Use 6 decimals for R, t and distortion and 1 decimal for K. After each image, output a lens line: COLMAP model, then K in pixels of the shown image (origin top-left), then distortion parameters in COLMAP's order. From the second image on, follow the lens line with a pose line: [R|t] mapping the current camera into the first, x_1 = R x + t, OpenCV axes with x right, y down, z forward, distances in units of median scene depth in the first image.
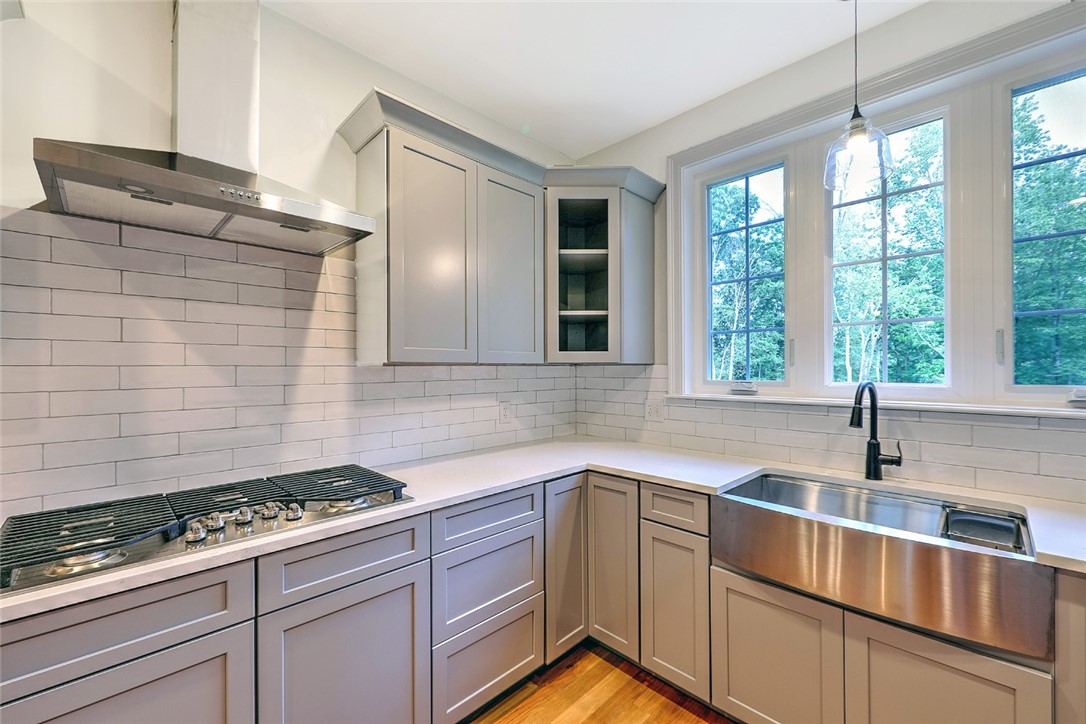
lens RADIAL K [[446.9, 0, 538.6], [0, 446.9, 369.1], [0, 0, 1]] dist [0.004609, 0.000622]
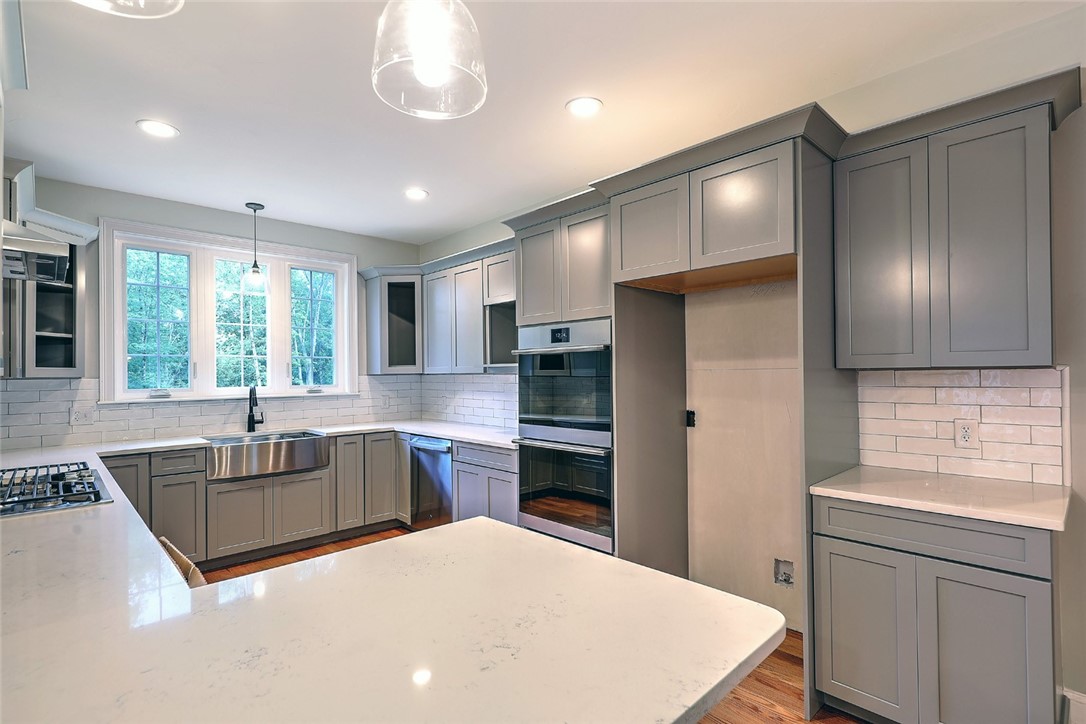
lens RADIAL K [[516.6, 0, 550.4], [0, 516.6, 371.1], [0, 0, 1]] dist [0.000096, -0.000397]
pose [[0.021048, 0.008939, 0.999738, -1.637792], [0.015735, 0.999833, -0.009271, 0.005371], [-0.999655, 0.015926, 0.020904, -0.451678]]
